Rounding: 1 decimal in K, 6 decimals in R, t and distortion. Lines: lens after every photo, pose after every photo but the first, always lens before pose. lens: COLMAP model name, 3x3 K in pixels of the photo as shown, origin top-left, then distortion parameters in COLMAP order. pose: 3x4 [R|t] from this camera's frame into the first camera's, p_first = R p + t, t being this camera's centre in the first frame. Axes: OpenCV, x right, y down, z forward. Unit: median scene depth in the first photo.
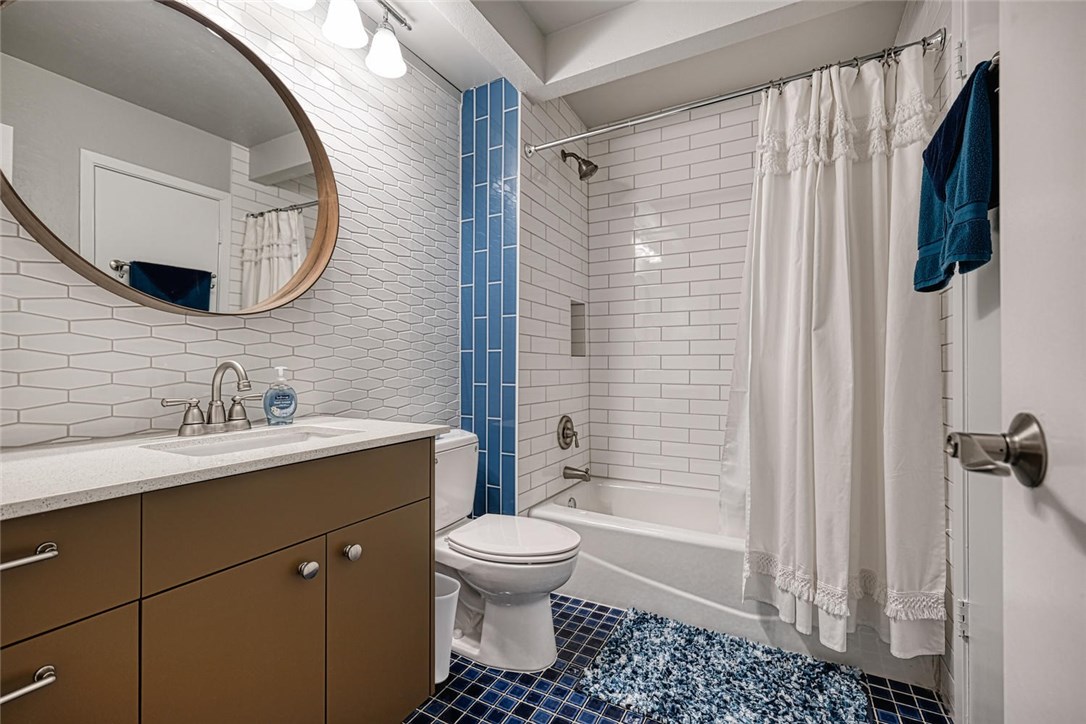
lens RADIAL K [[498.8, 0, 536.9], [0, 498.8, 368.5], [0, 0, 1]] dist [0.010279, 0.000601]
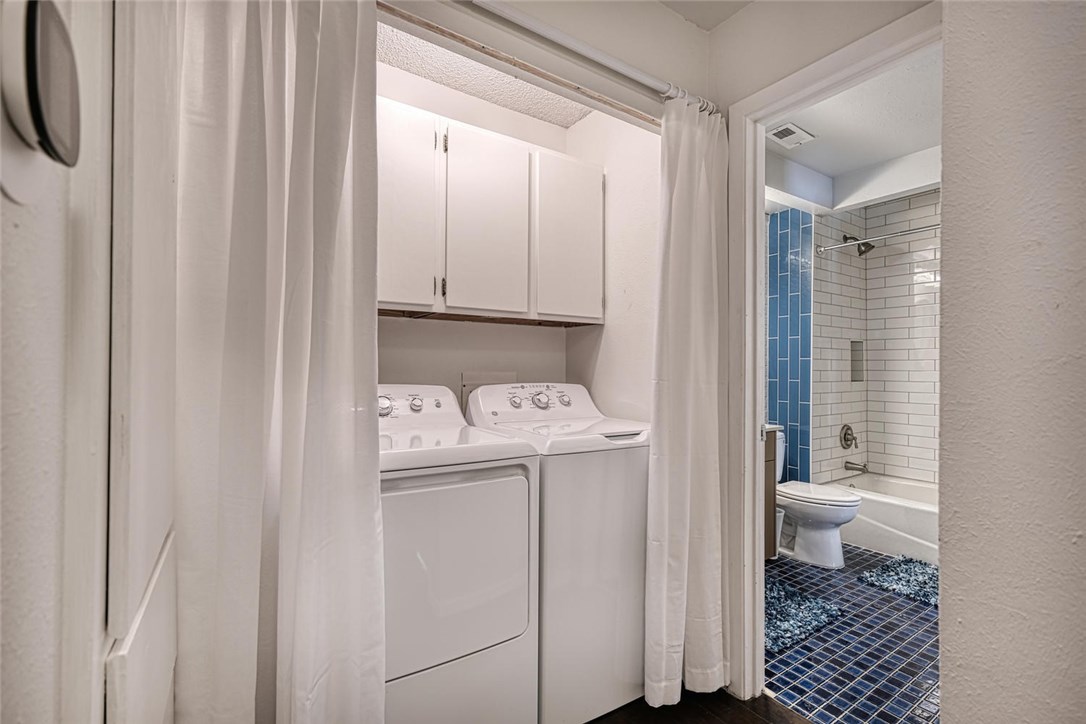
lens RADIAL K [[498.8, 0, 536.9], [0, 498.8, 368.5], [0, 0, 1]] dist [0.010279, 0.000601]
pose [[0.887595, 0.000339, -0.460624, -0.076945], [-0.003538, 0.999975, -0.006082, -0.059753], [0.460611, 0.007028, 0.887574, -0.748683]]
